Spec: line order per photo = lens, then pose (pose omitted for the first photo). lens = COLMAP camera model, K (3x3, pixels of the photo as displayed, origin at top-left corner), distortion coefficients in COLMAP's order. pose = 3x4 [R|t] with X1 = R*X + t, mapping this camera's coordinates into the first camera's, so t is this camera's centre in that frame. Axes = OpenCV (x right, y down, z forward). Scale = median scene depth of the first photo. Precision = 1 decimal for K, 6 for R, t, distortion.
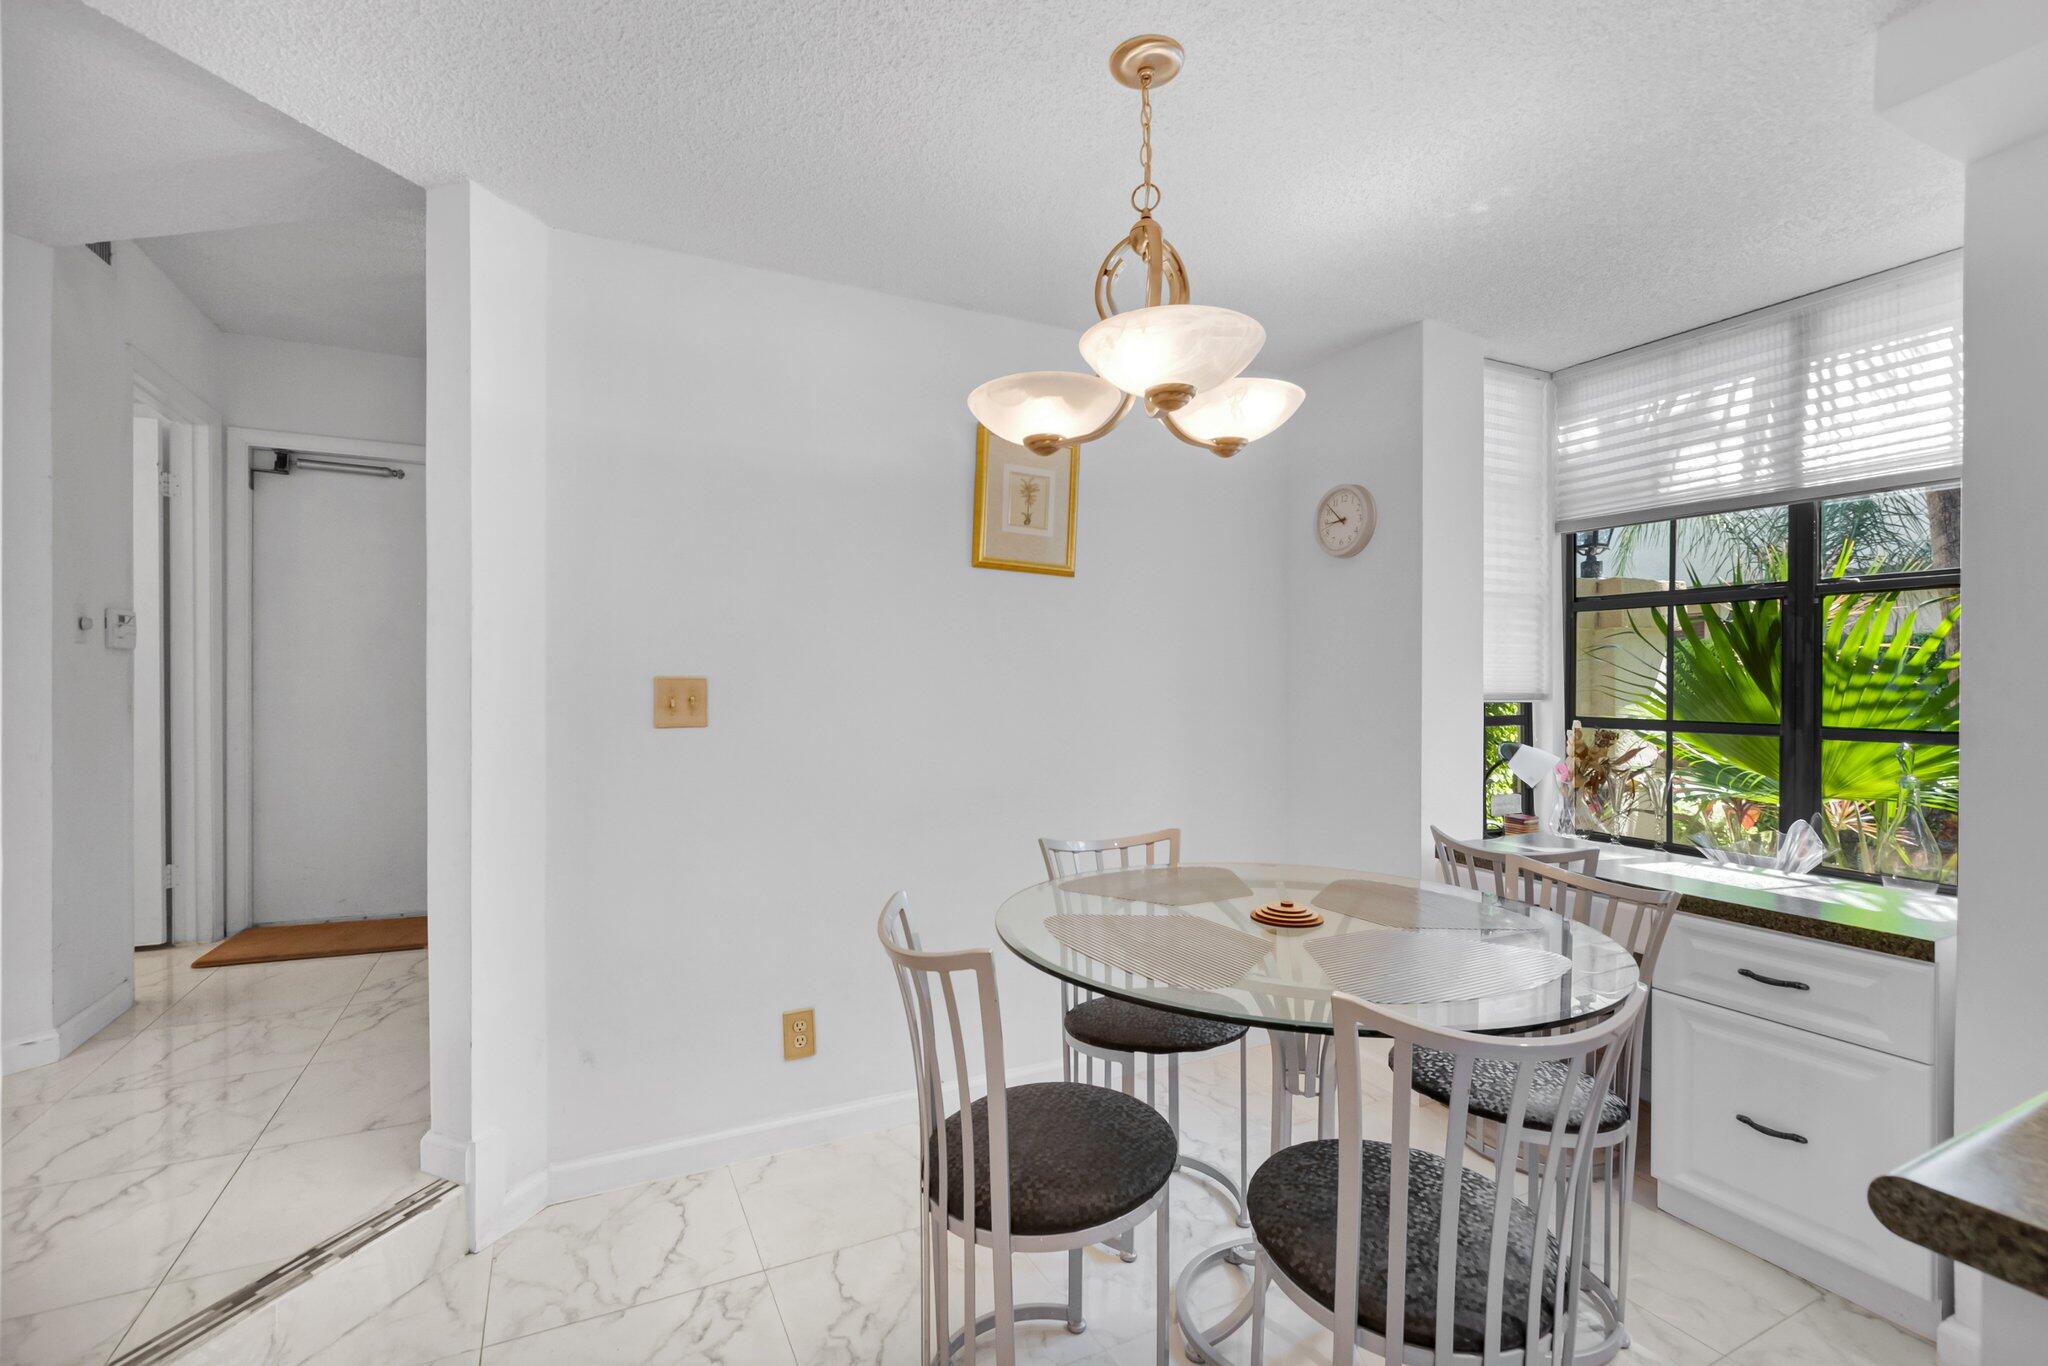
lens RADIAL K [[924.5, 0, 1024.5], [0, 924.5, 674.9], [0, 0, 1]] dist [-0.002282, -0.000274]
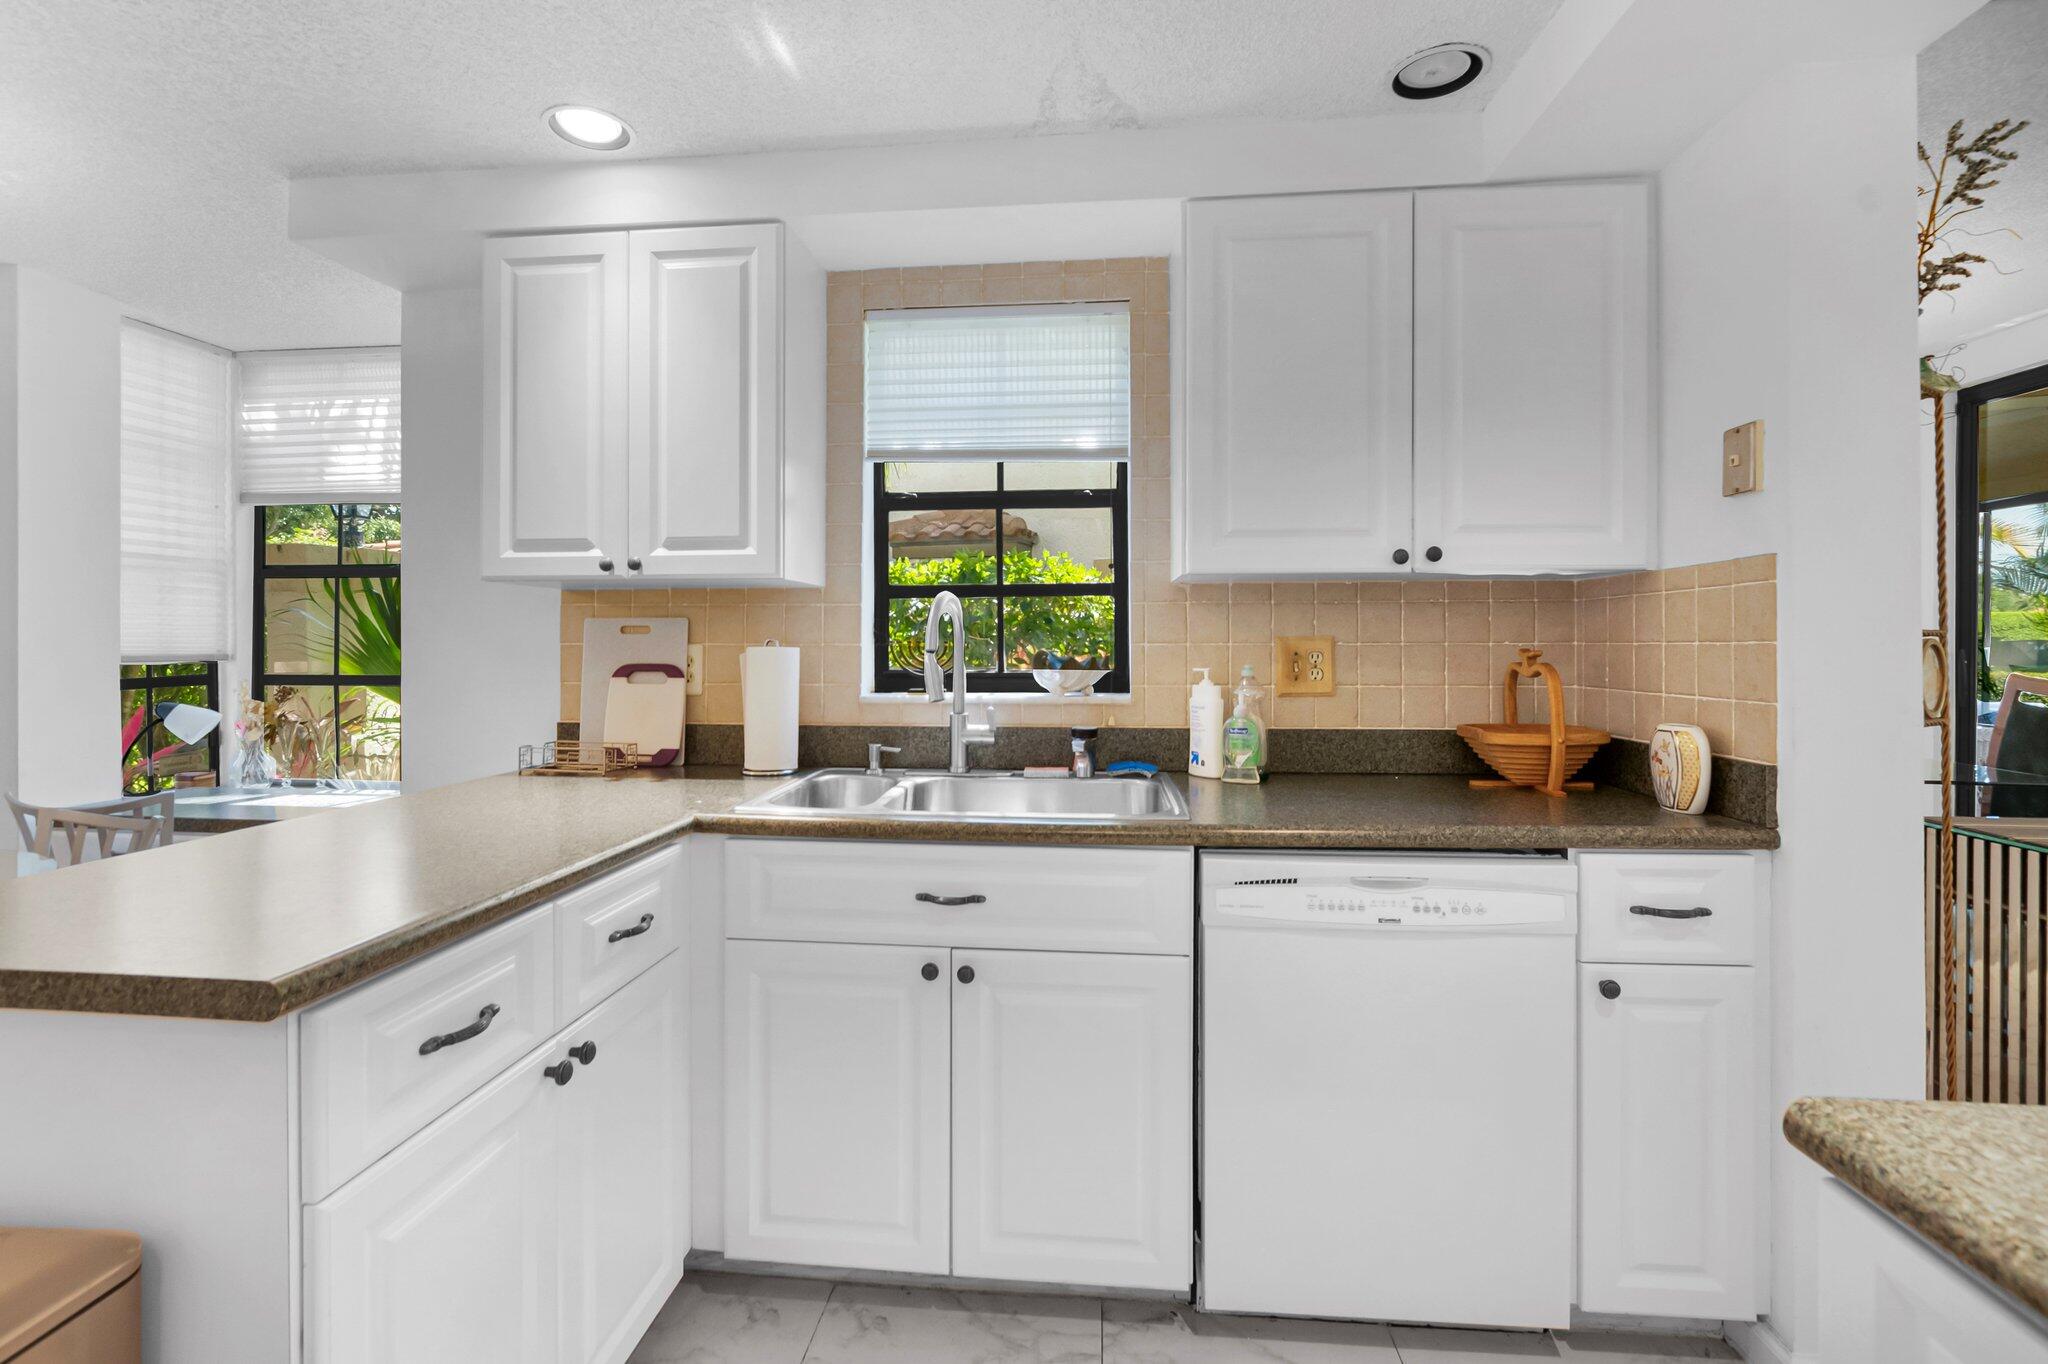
lens RADIAL K [[920.9, 0, 1024.9], [0, 920.9, 645.0], [0, 0, 1]] dist [0.001205, 0.000125]
pose [[0.541317, -0.012521, 0.840725, 0.187548], [0.001445, 0.999901, 0.013962, -0.003964], [-0.840817, -0.006343, 0.541282, -0.378571]]
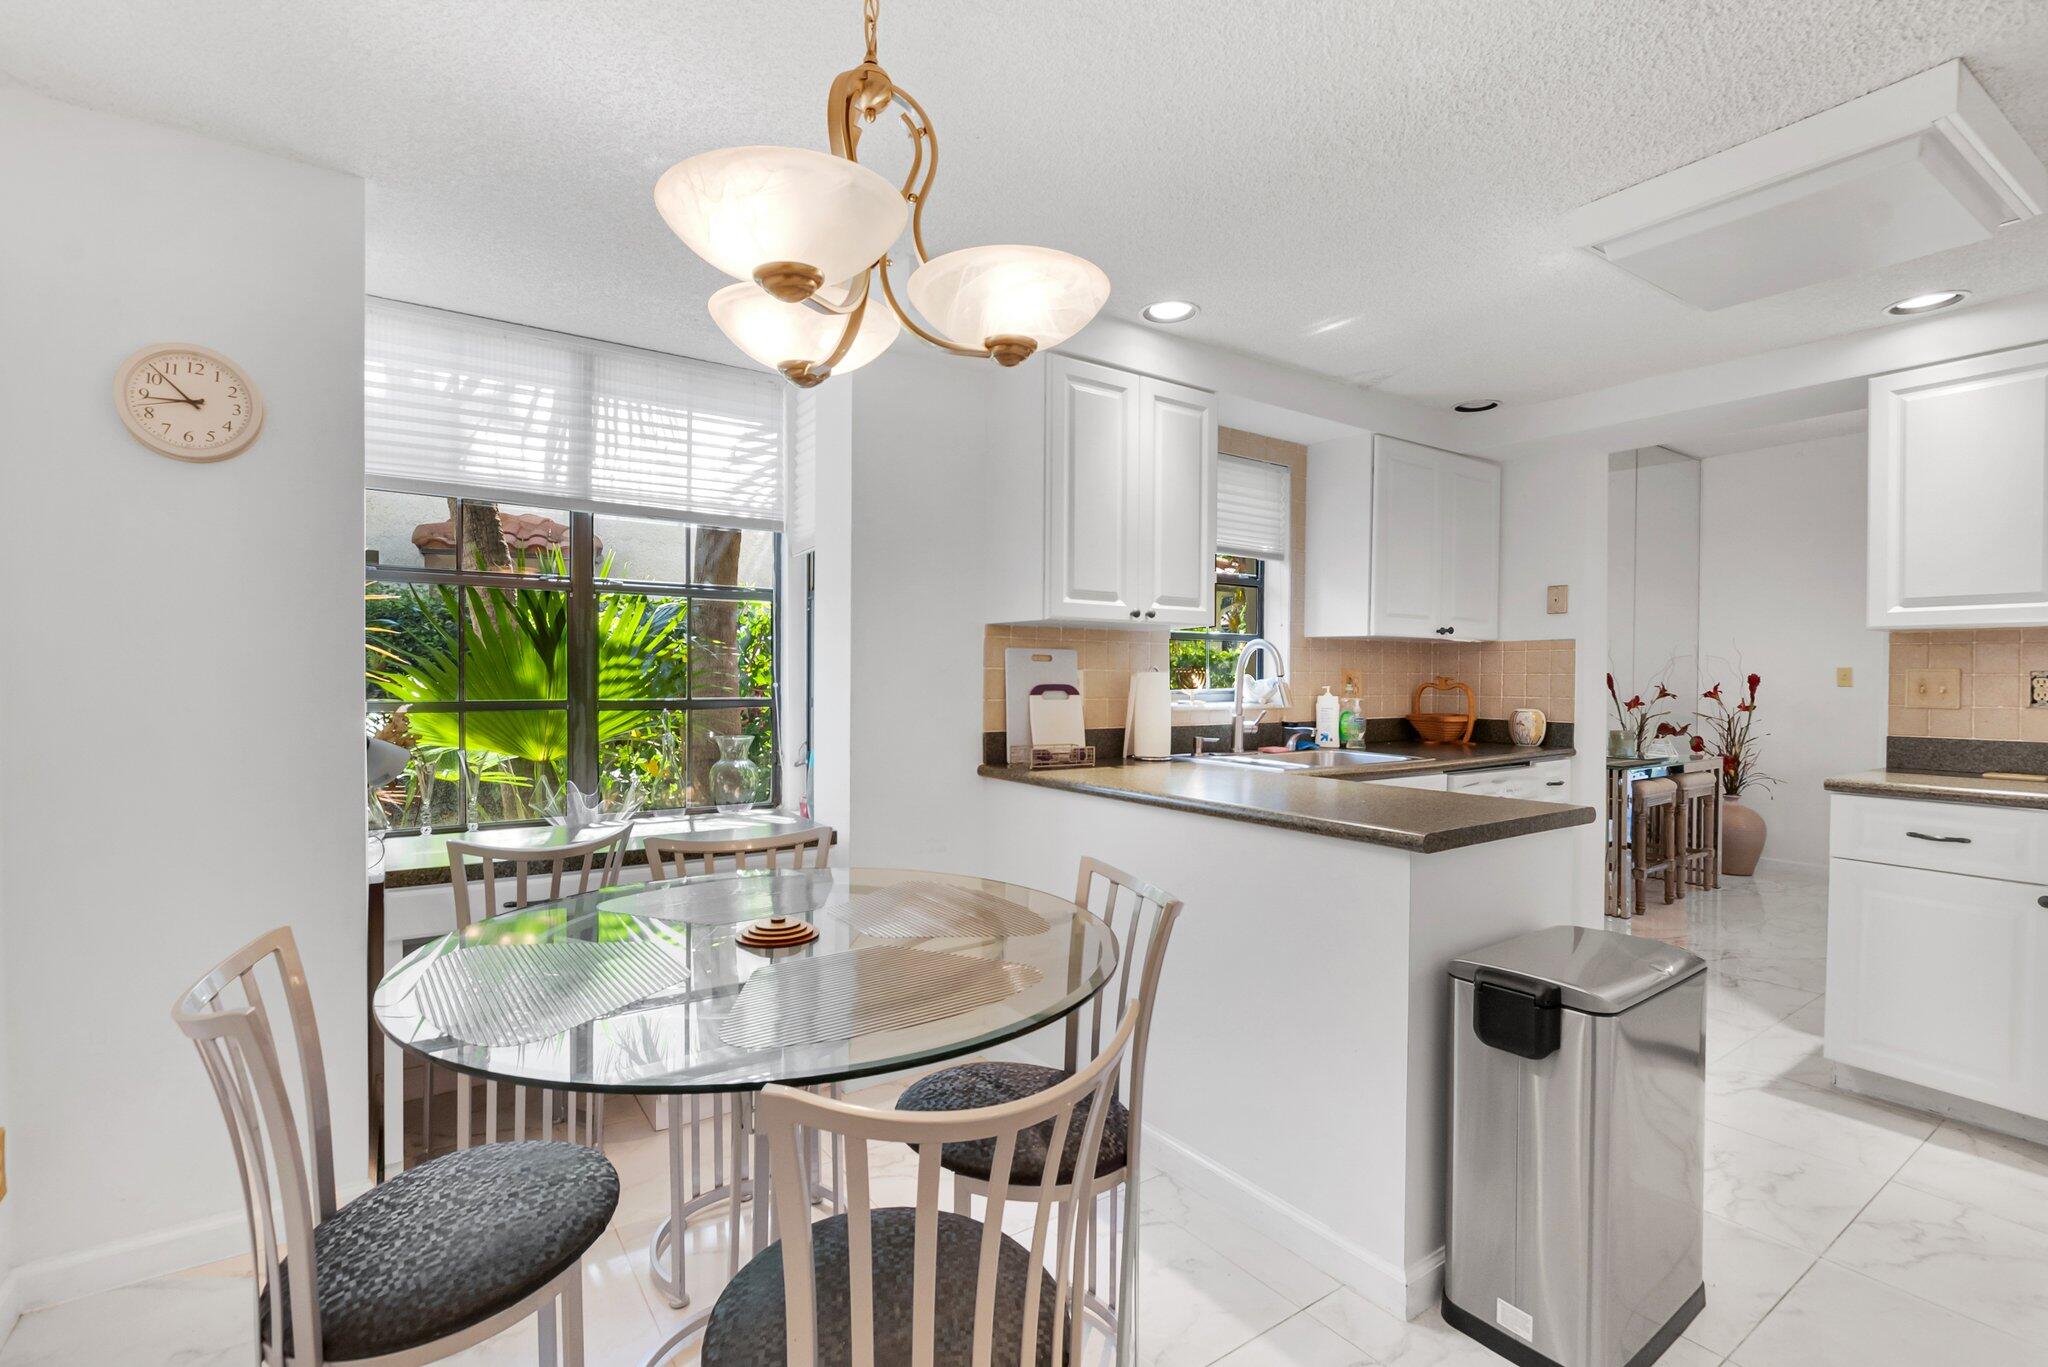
lens RADIAL K [[893.8, 0, 1030.5], [0, 893.8, 681.8], [0, 0, 1]] dist [-0.001377, -0.000471]
pose [[-0.127025, -0.018903, 0.991719, -0.339564], [-0.015147, 0.999739, 0.017115, 0.003324], [-0.991784, -0.012848, -0.127278, 0.520656]]
